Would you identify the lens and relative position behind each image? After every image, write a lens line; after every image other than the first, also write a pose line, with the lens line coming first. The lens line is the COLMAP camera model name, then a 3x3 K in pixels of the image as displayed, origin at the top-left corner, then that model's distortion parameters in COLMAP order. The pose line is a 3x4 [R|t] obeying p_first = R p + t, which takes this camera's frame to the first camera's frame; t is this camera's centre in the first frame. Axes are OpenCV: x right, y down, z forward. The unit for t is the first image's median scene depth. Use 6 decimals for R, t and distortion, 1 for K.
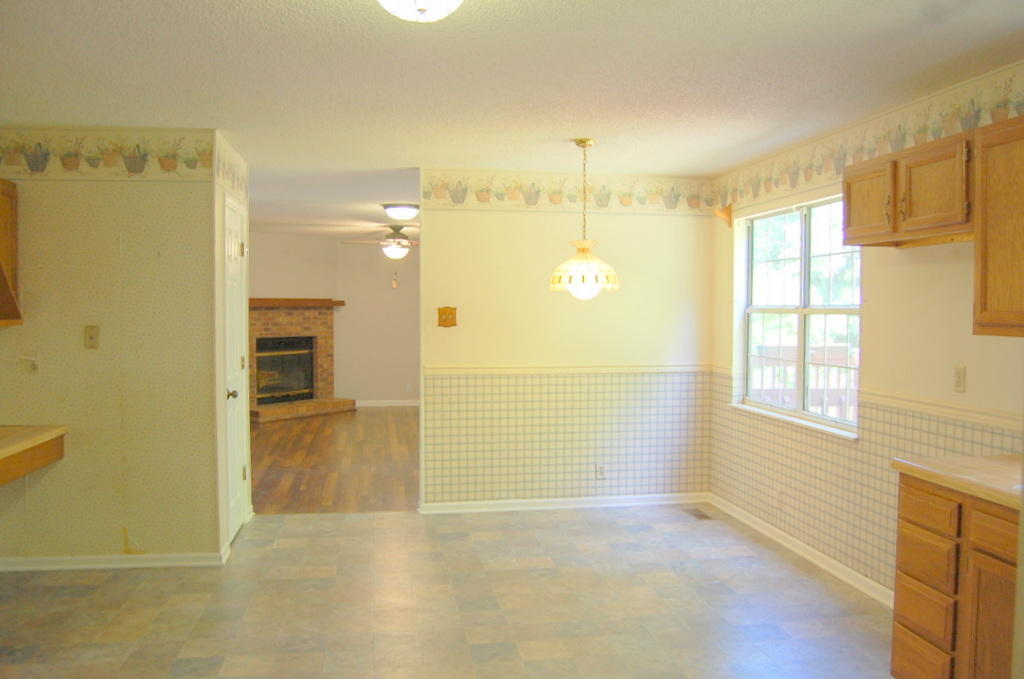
lens RADIAL K [[847.0, 0, 514.9], [0, 847.0, 333.5], [0, 0, 1]] dist [-0.095547, 0.038121]
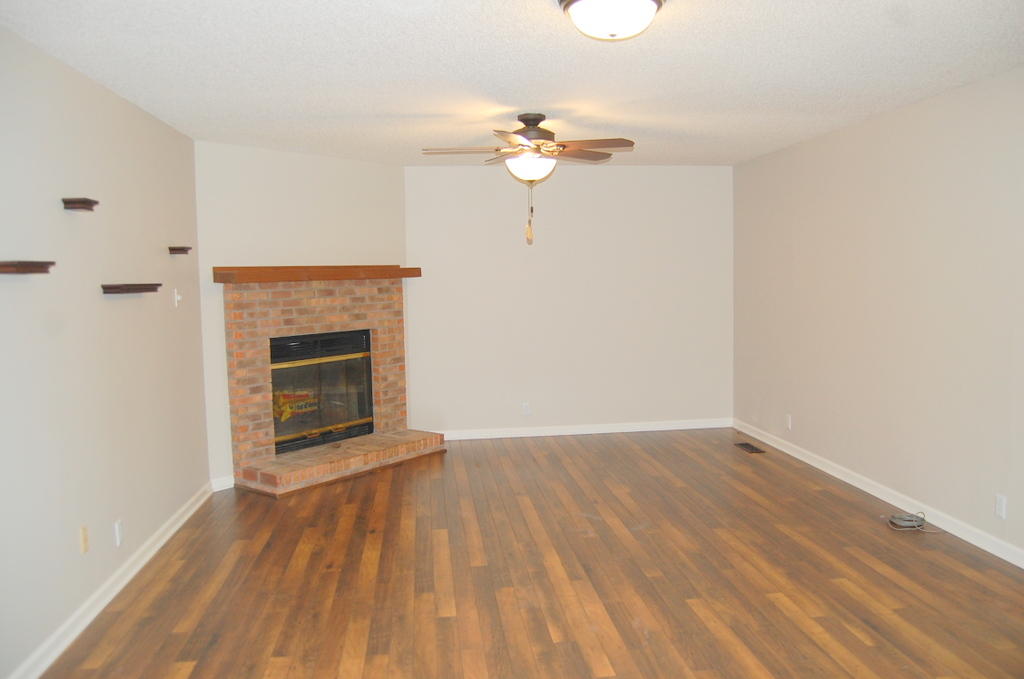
lens RADIAL K [[847.0, 0, 514.9], [0, 847.0, 333.5], [0, 0, 1]] dist [-0.095547, 0.038121]
pose [[0.998110, -0.020012, -0.058105, -0.105497], [0.022293, 0.998995, 0.038883, -0.014496], [0.057269, -0.040105, 0.997553, 0.422149]]
